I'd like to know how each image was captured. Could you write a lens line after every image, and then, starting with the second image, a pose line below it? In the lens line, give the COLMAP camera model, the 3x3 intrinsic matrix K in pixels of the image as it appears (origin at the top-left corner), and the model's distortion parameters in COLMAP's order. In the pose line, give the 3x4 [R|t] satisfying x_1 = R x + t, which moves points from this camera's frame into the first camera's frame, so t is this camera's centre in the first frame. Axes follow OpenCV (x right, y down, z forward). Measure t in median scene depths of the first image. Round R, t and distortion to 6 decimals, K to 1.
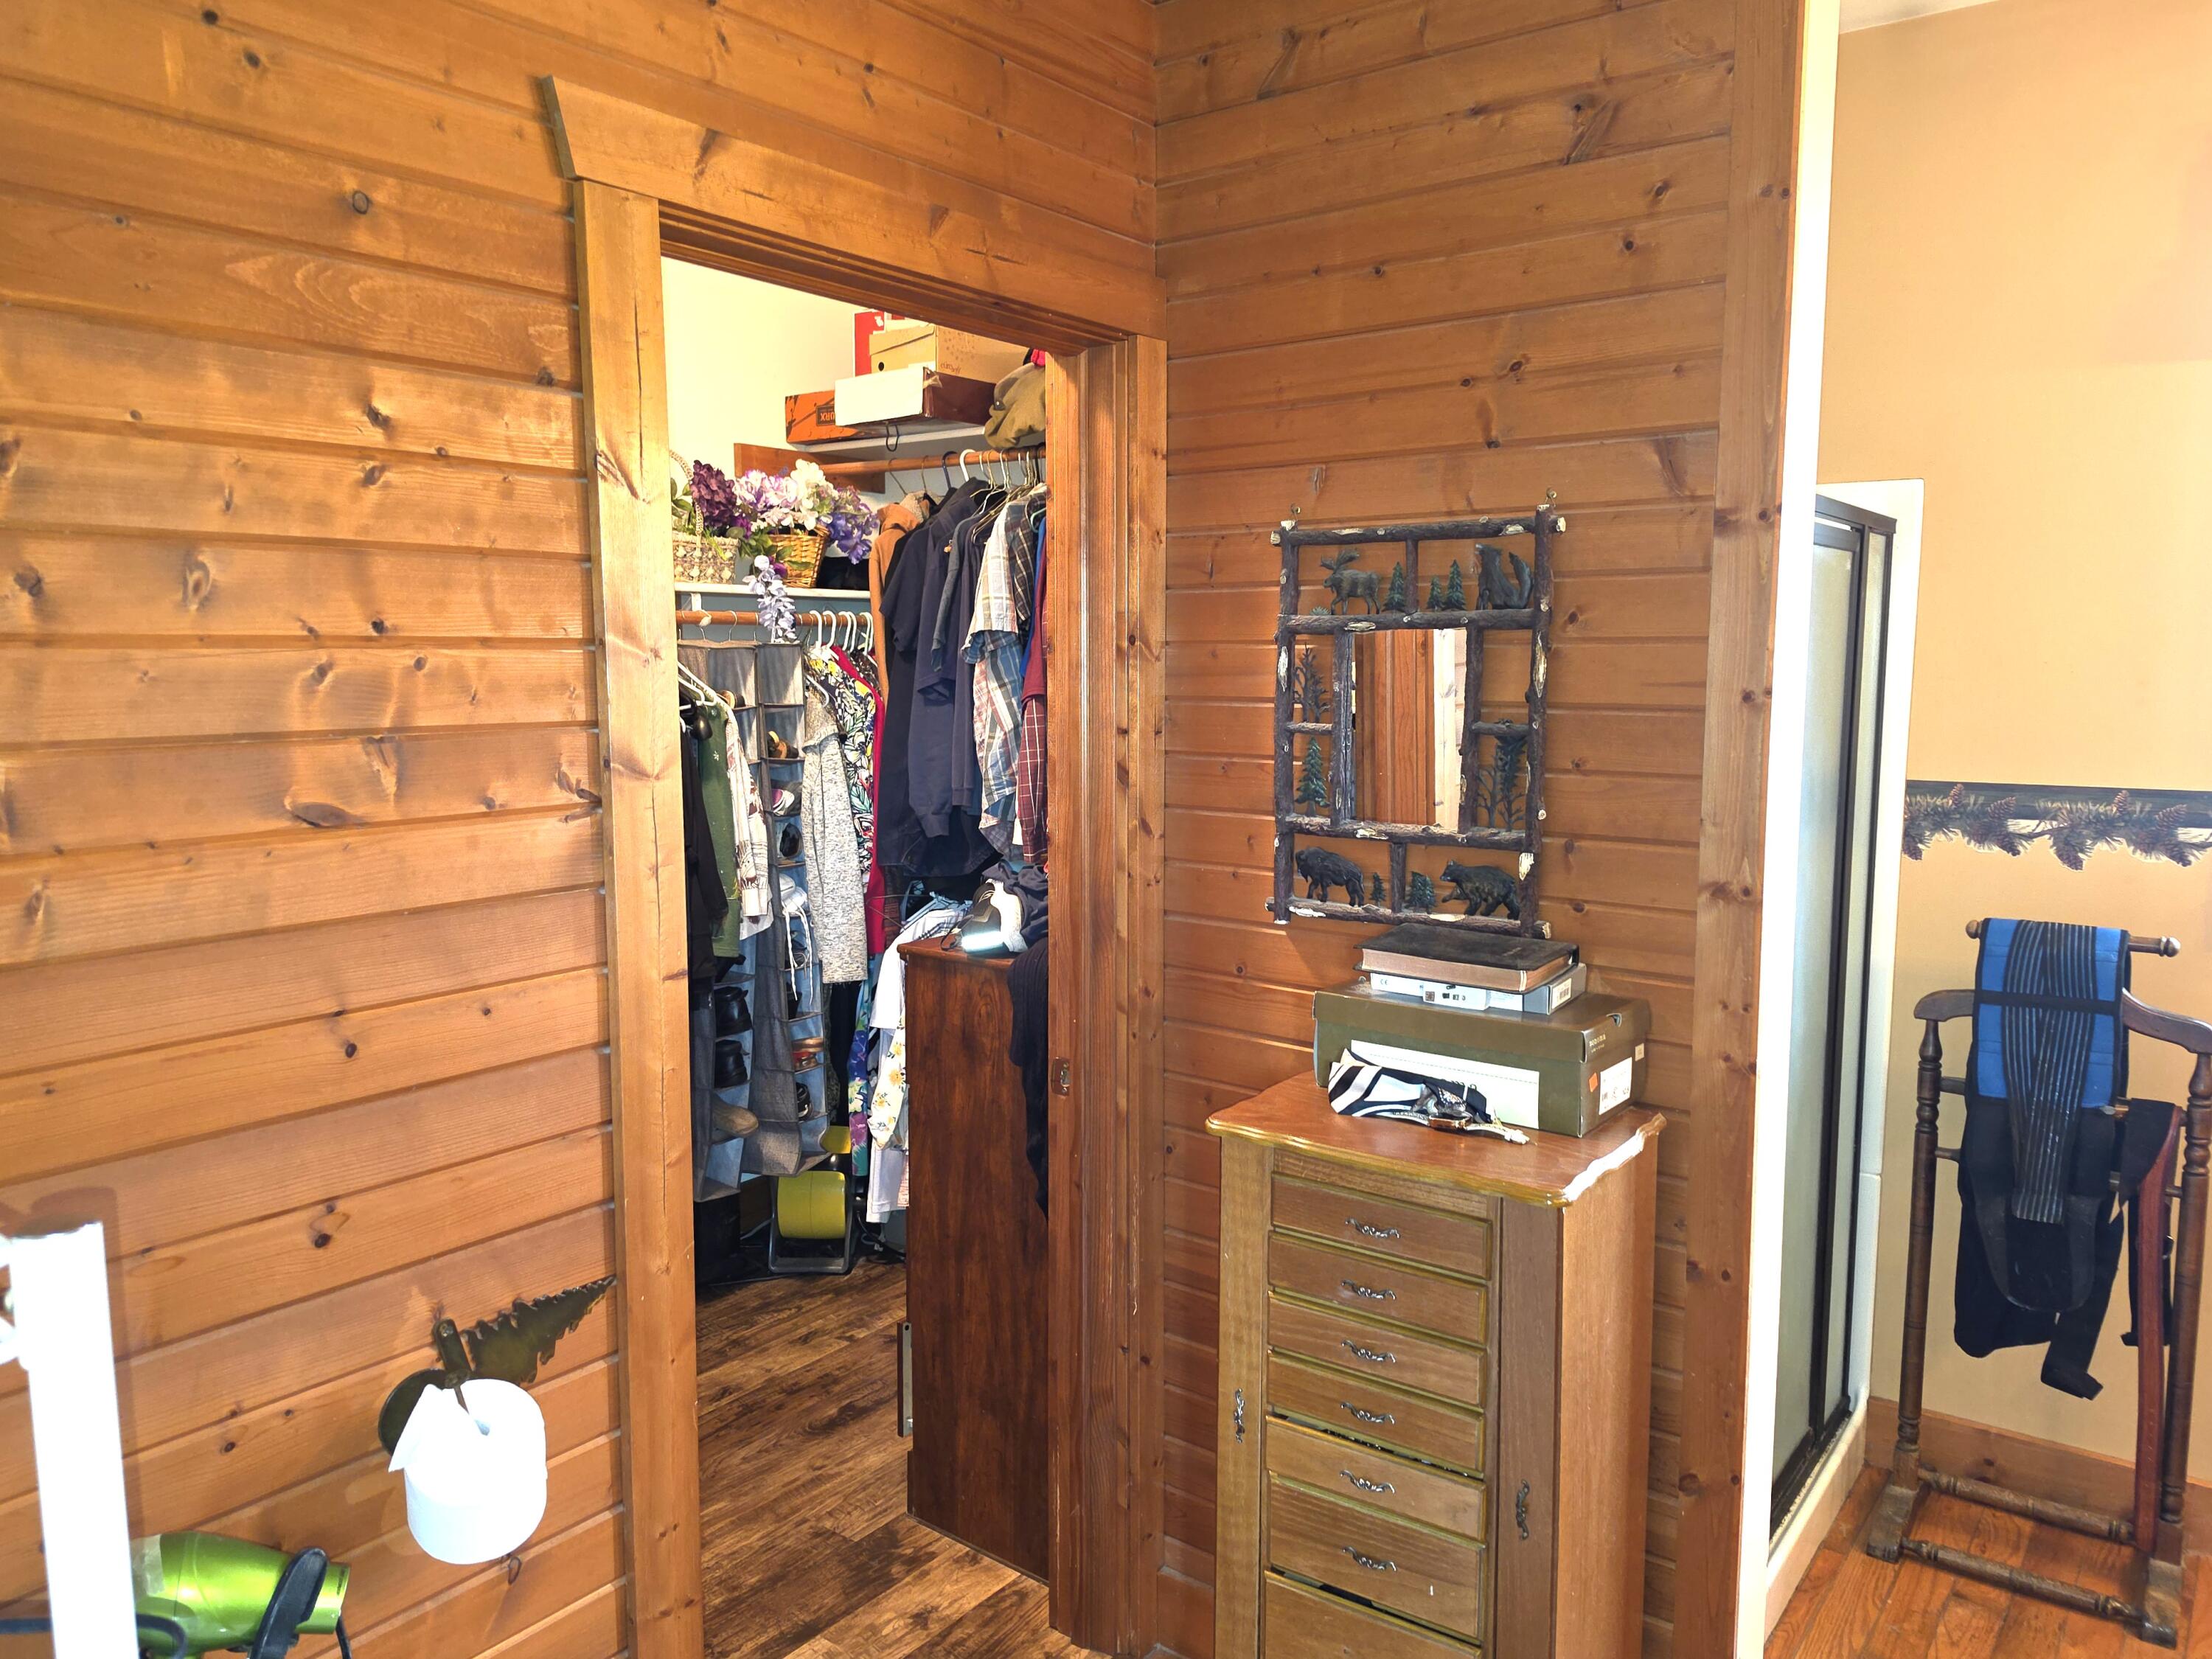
lens RADIAL K [[1542.2, 0, 1134.3], [0, 1542.2, 817.3], [0, 0, 1]] dist [0.105014, -0.147331]
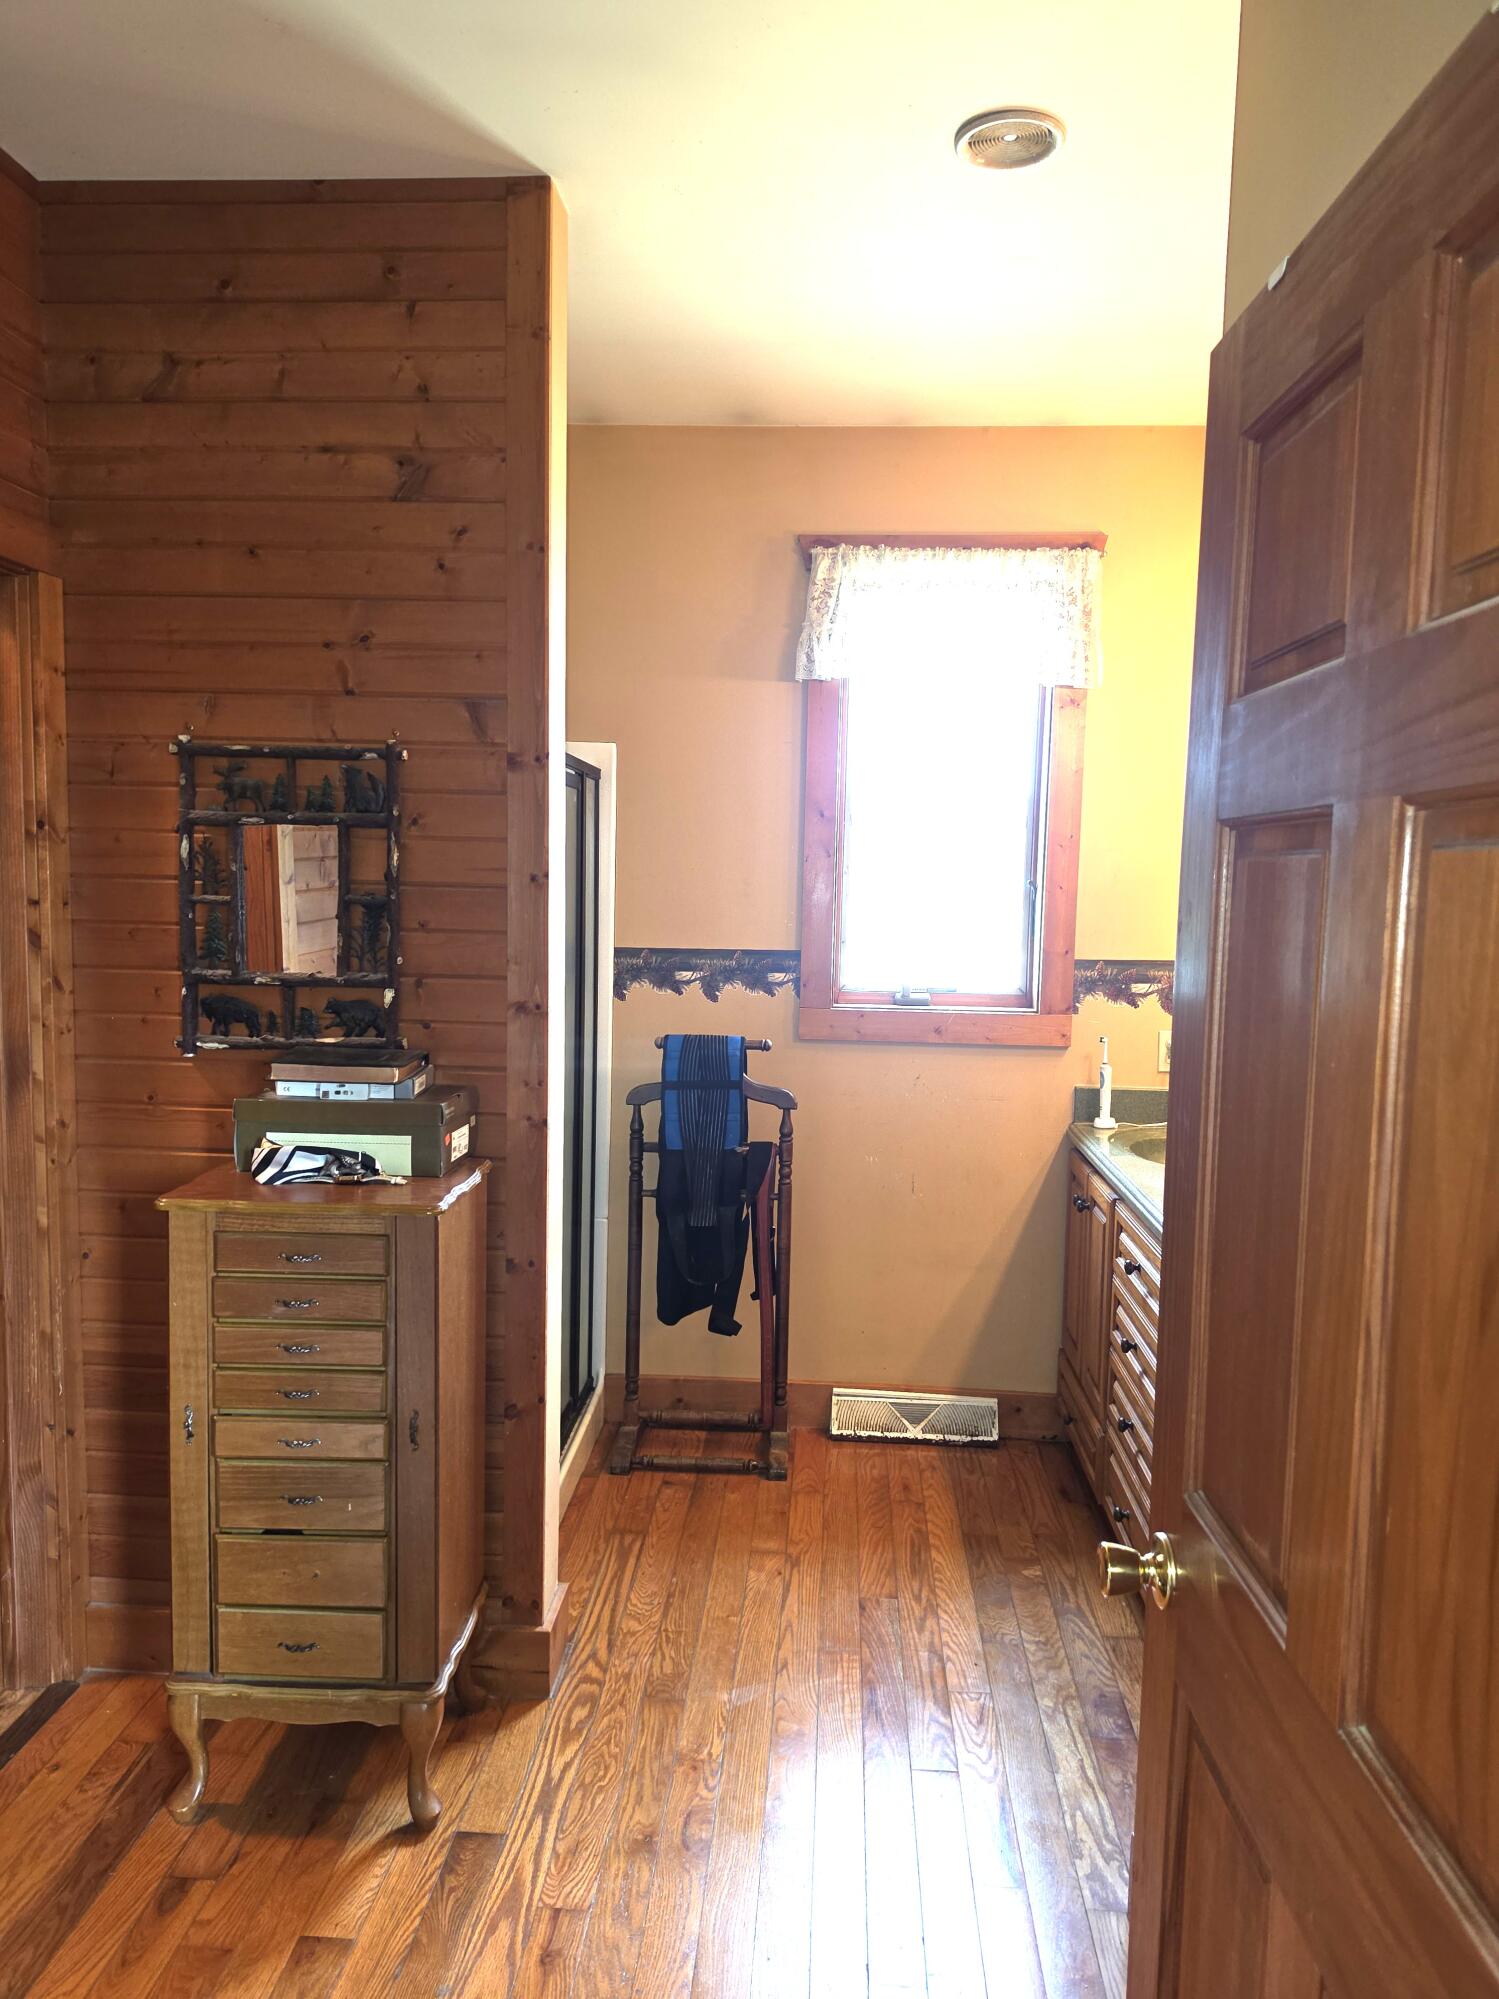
lens RADIAL K [[1367.2, 0, 744.8], [0, 1367.2, 1013.8], [0, 0, 1]] dist [0.098786, -0.145564]
pose [[0.840717, -0.036177, 0.540265, -0.131417], [0.037765, 0.999253, 0.008145, 0.042348], [-0.540157, 0.013555, 0.841455, -0.190524]]
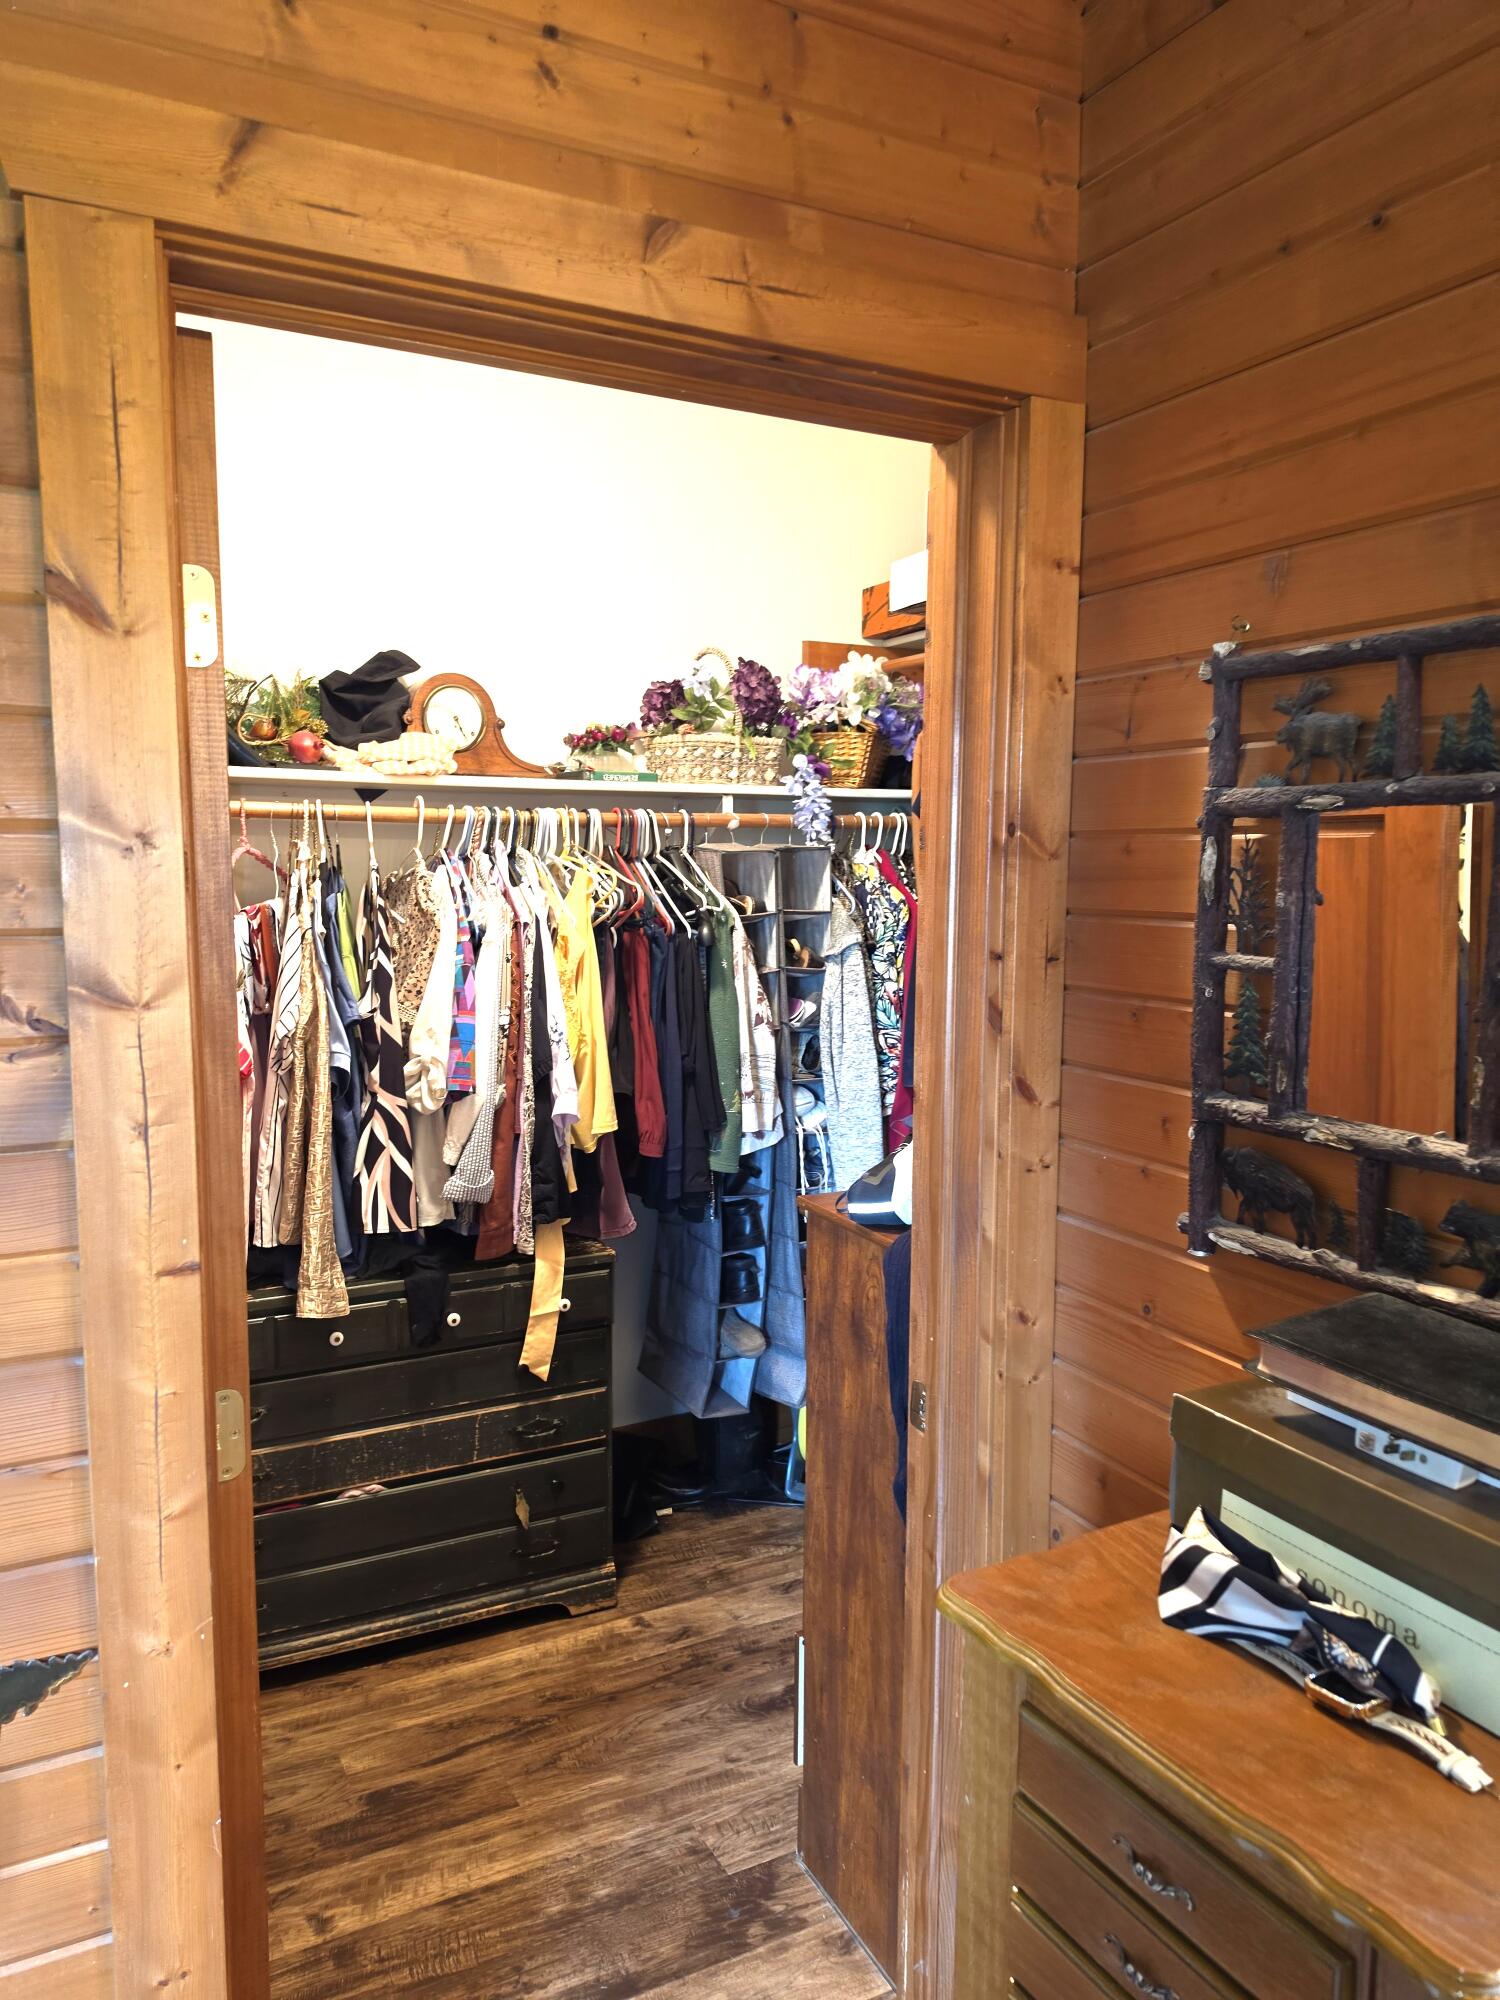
lens RADIAL K [[1367.9, 0, 745.3], [0, 1367.9, 1014.3], [0, 0, 1]] dist [0.098786, -0.145564]
pose [[0.900328, 0.053008, -0.431971, 0.171875], [-0.051325, 0.998561, 0.015563, -0.033814], [0.432174, 0.008159, 0.901753, 0.378625]]
